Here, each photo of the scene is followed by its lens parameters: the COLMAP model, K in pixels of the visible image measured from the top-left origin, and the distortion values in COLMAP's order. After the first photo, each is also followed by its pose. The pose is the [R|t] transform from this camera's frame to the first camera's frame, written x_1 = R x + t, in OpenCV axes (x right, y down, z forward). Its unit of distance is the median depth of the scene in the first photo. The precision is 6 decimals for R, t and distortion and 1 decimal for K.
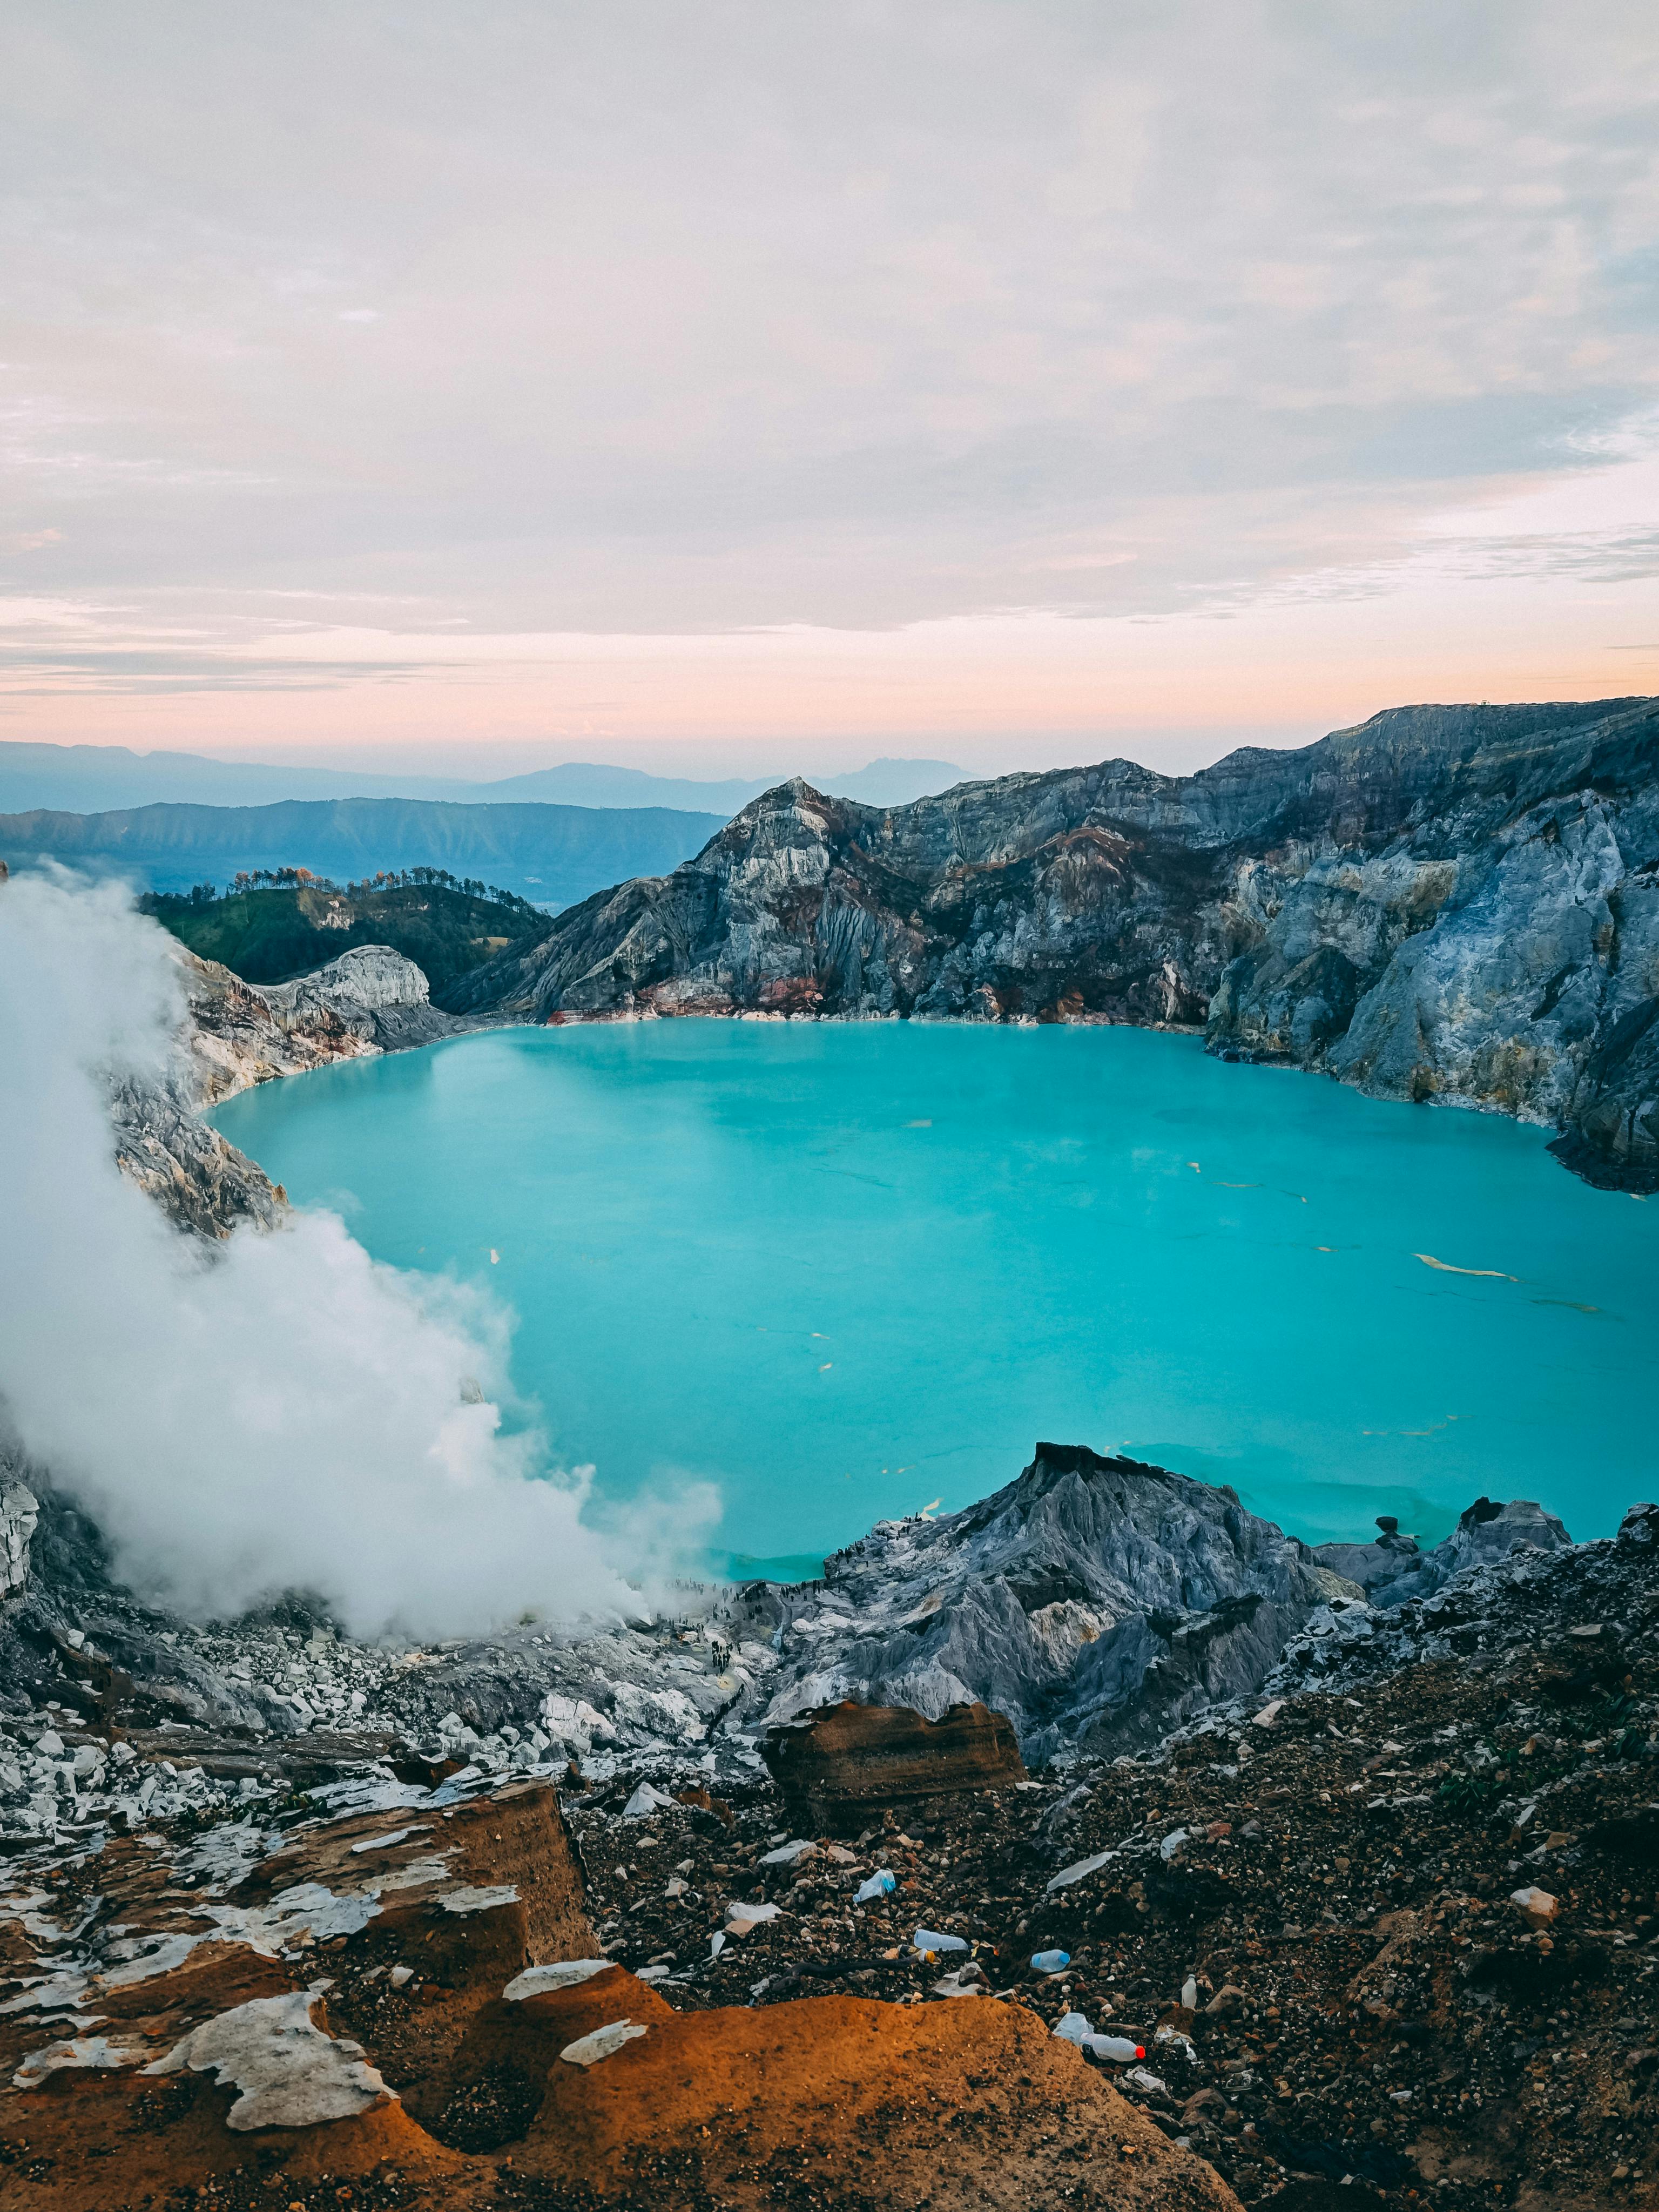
lens RADIAL K [[1718.1, 0, 808.0], [0, 1718.1, 1118.7], [0, 0, 1]] dist [0.069135, -0.122689]
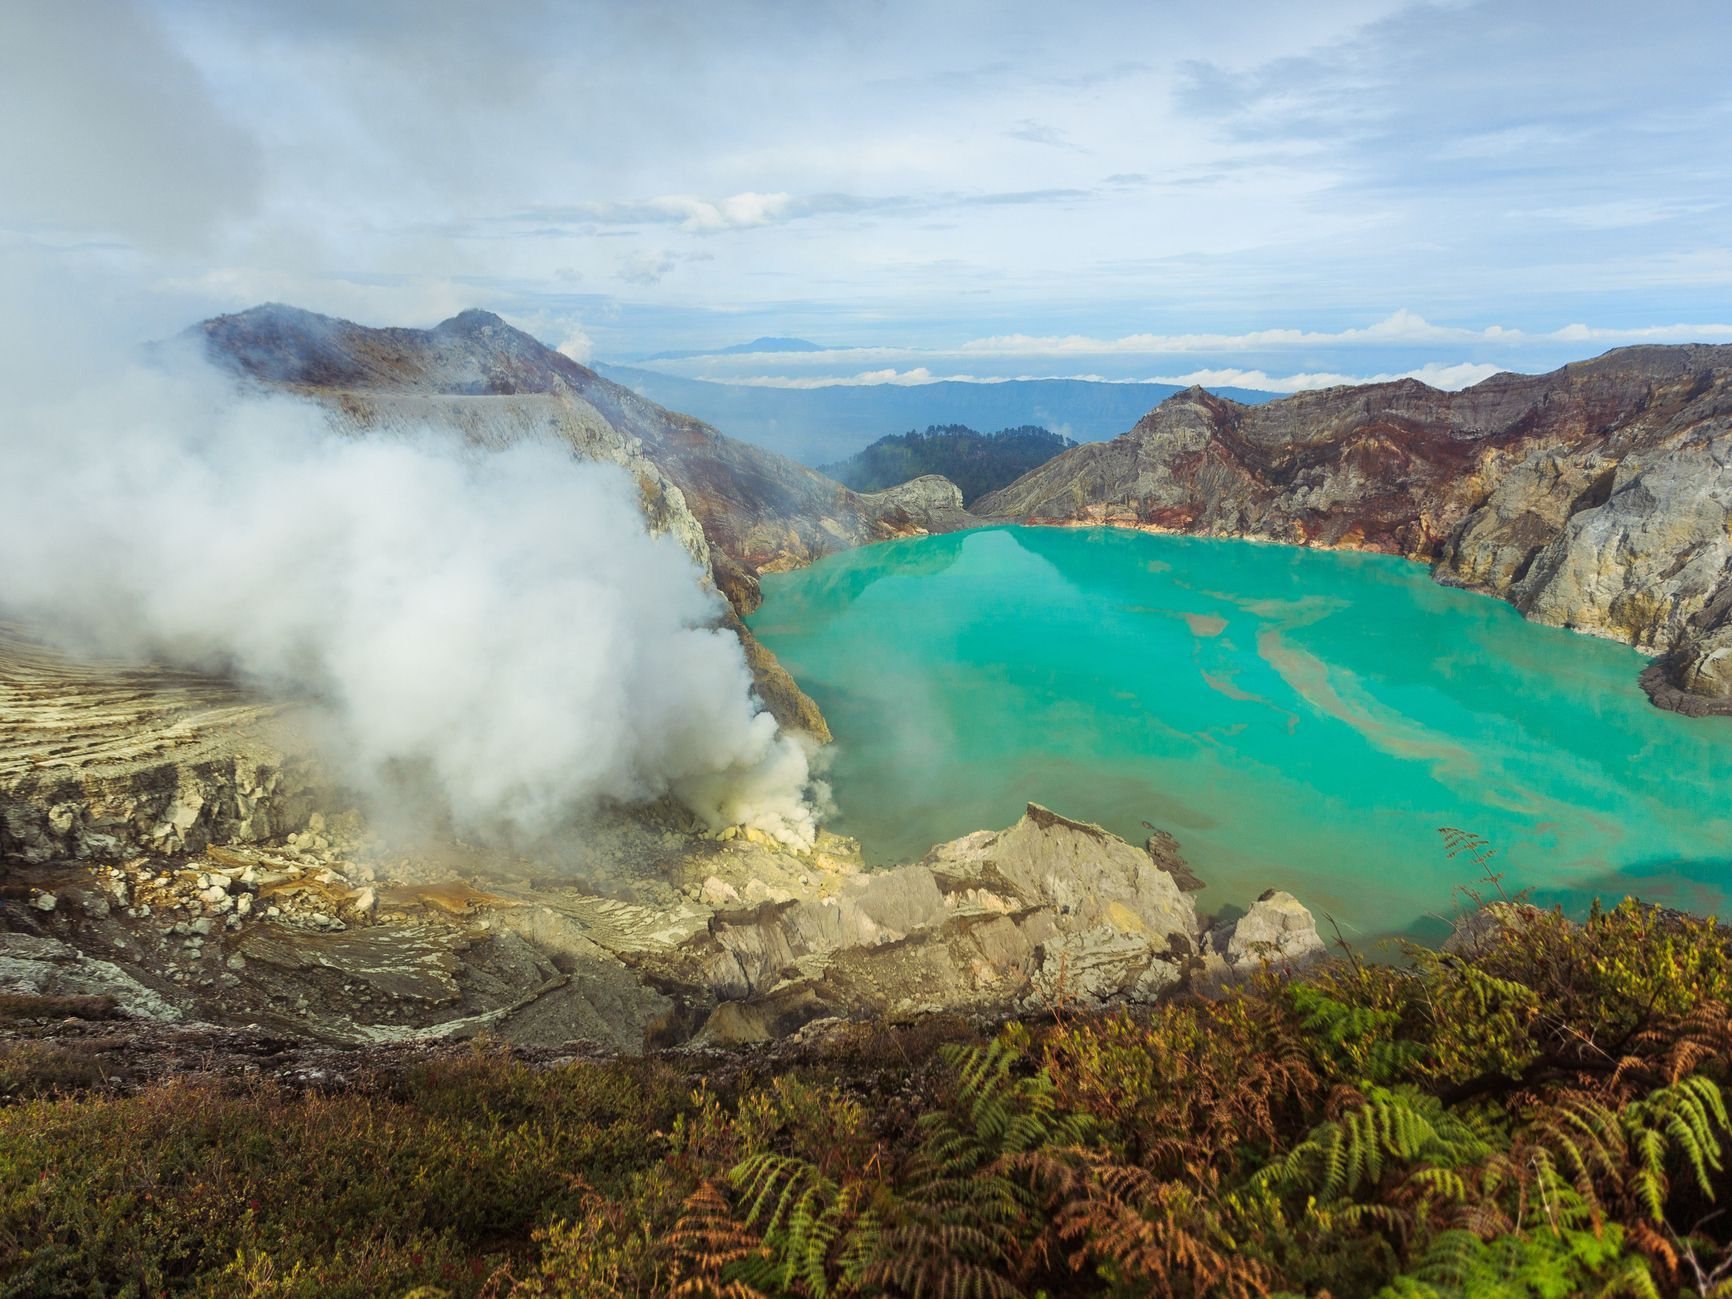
lens RADIAL K [[1023.8, 0, 853.5], [0, 1023.8, 524.9], [0, 0, 1]] dist [-0.007683, 0.013716]
pose [[0.902262, 0.074135, -0.424766, 0.133884], [-0.089910, 0.995802, -0.017184, -0.020693], [0.421709, 0.053695, 0.905140, -0.013532]]
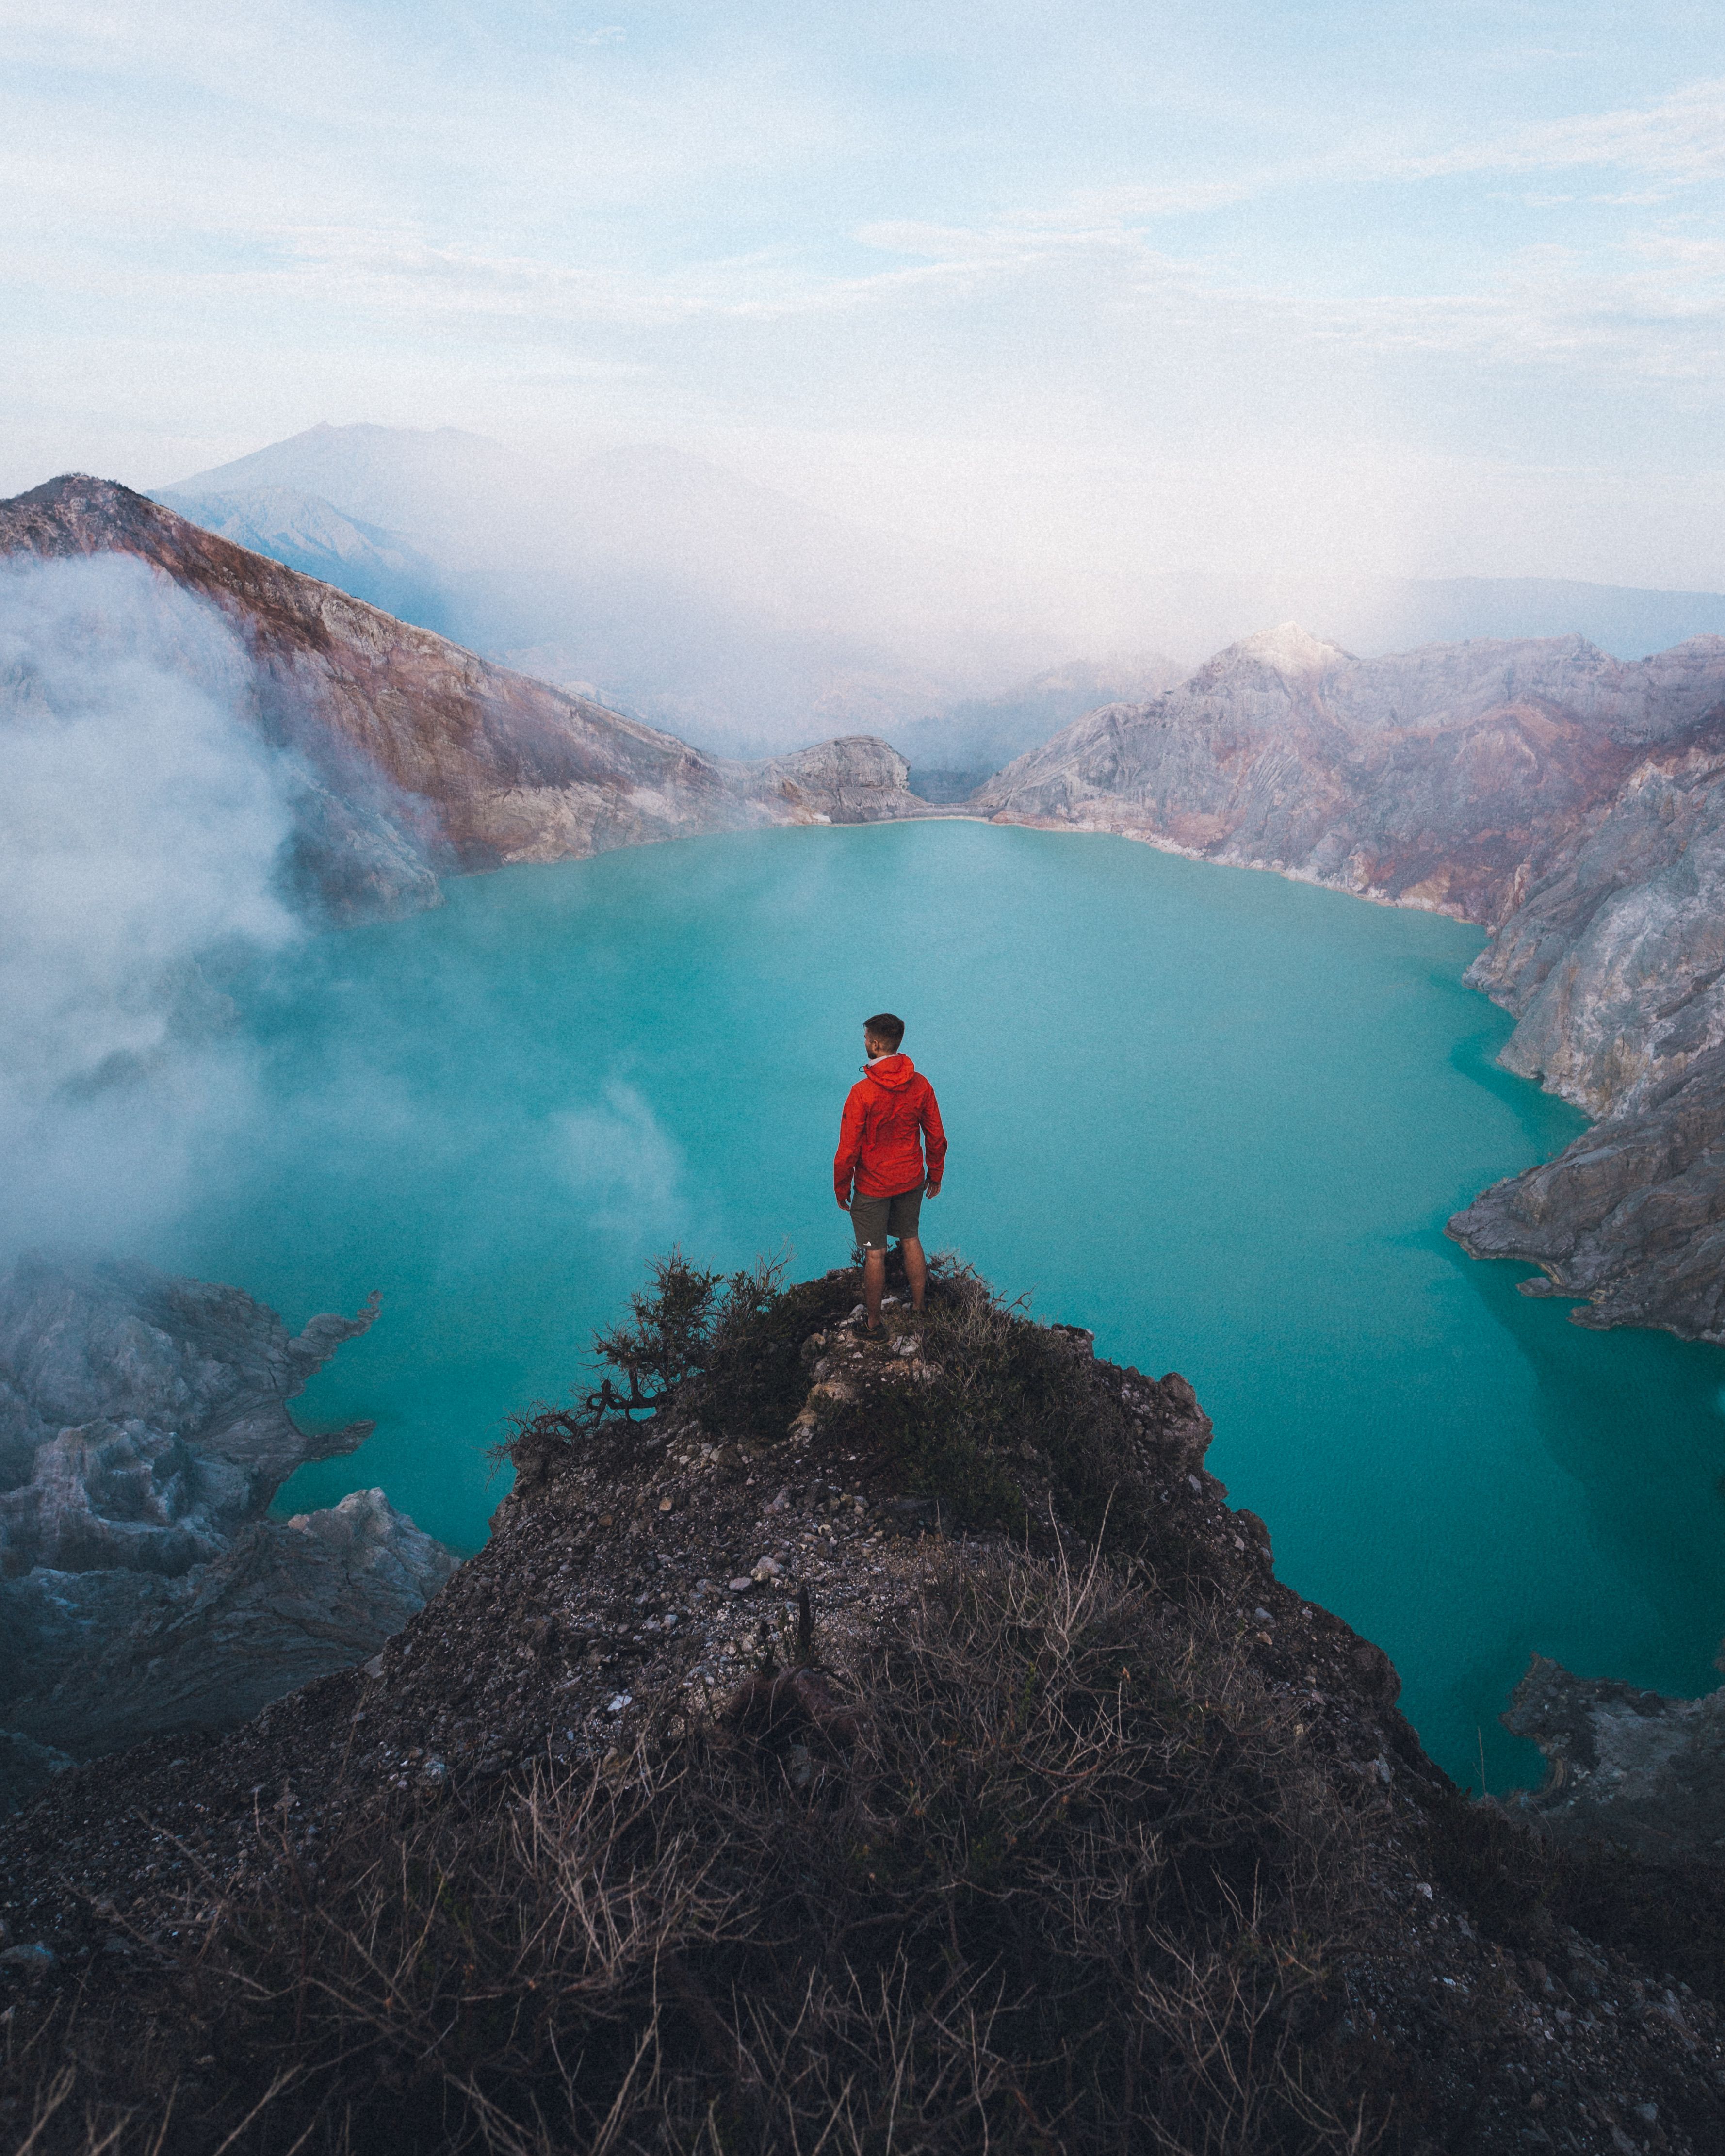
lens RADIAL K [[1519.6, 0, 894.5], [0, 1519.6, 845.1], [0, 0, 1]] dist [0.009844, -0.004102]
pose [[0.779527, 0.168583, -0.603255, 0.414312], [-0.167020, 0.984174, 0.059209, -0.088541], [0.603690, 0.054601, 0.795347, 0.155980]]
